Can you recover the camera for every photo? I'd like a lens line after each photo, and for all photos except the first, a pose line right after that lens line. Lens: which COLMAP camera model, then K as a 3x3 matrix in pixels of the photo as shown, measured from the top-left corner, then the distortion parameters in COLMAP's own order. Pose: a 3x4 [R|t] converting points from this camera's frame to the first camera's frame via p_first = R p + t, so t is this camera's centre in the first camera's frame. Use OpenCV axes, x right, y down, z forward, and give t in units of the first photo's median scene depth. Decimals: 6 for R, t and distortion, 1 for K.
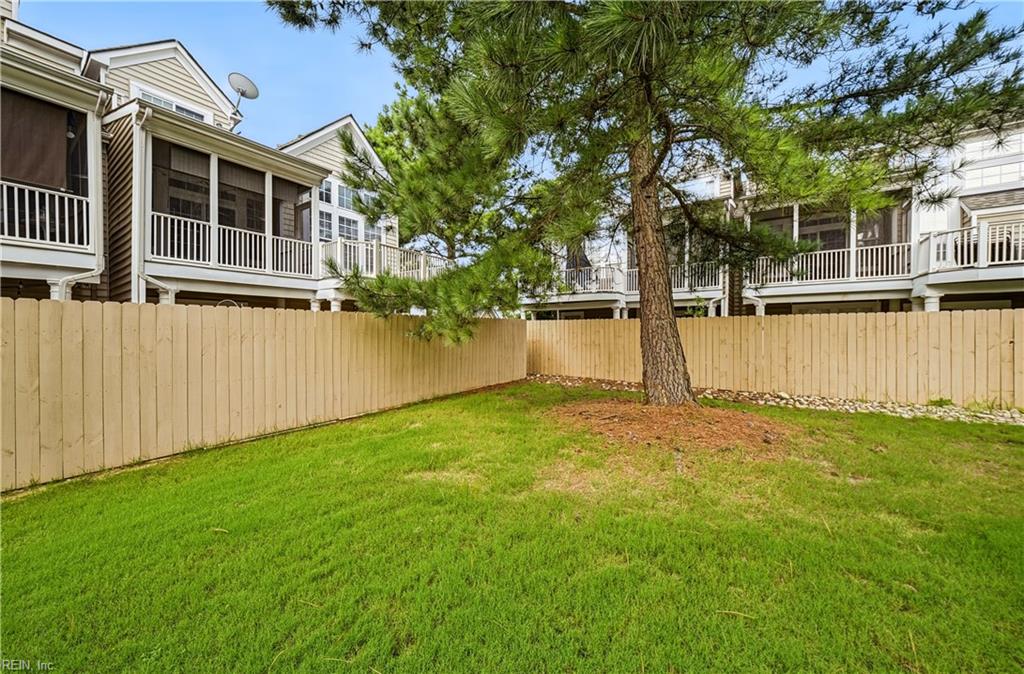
lens RADIAL K [[355.4, 0, 509.0], [0, 355.4, 329.8], [0, 0, 1]] dist [0.002848, -0.001739]
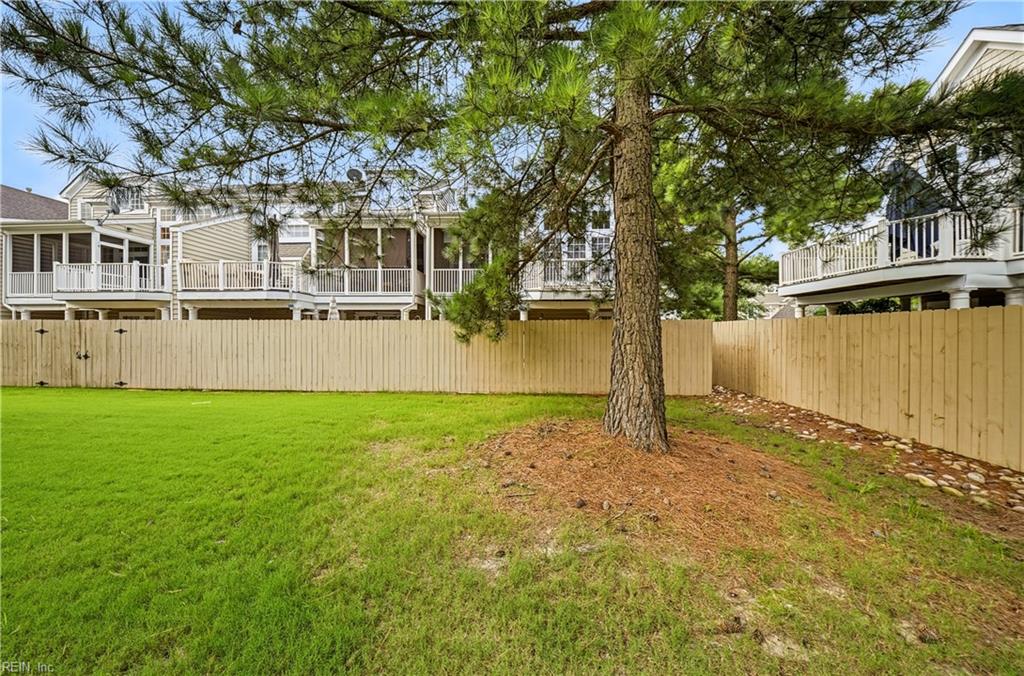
lens RADIAL K [[355.4, 0, 508.8], [0, 355.4, 336.9], [0, 0, 1]] dist [0.002848, -0.001739]
pose [[0.520644, 0.010784, -0.853706, 0.501764], [-0.003992, 0.999940, 0.010197, 0.001411], [0.853764, -0.001901, 0.520656, 0.228362]]
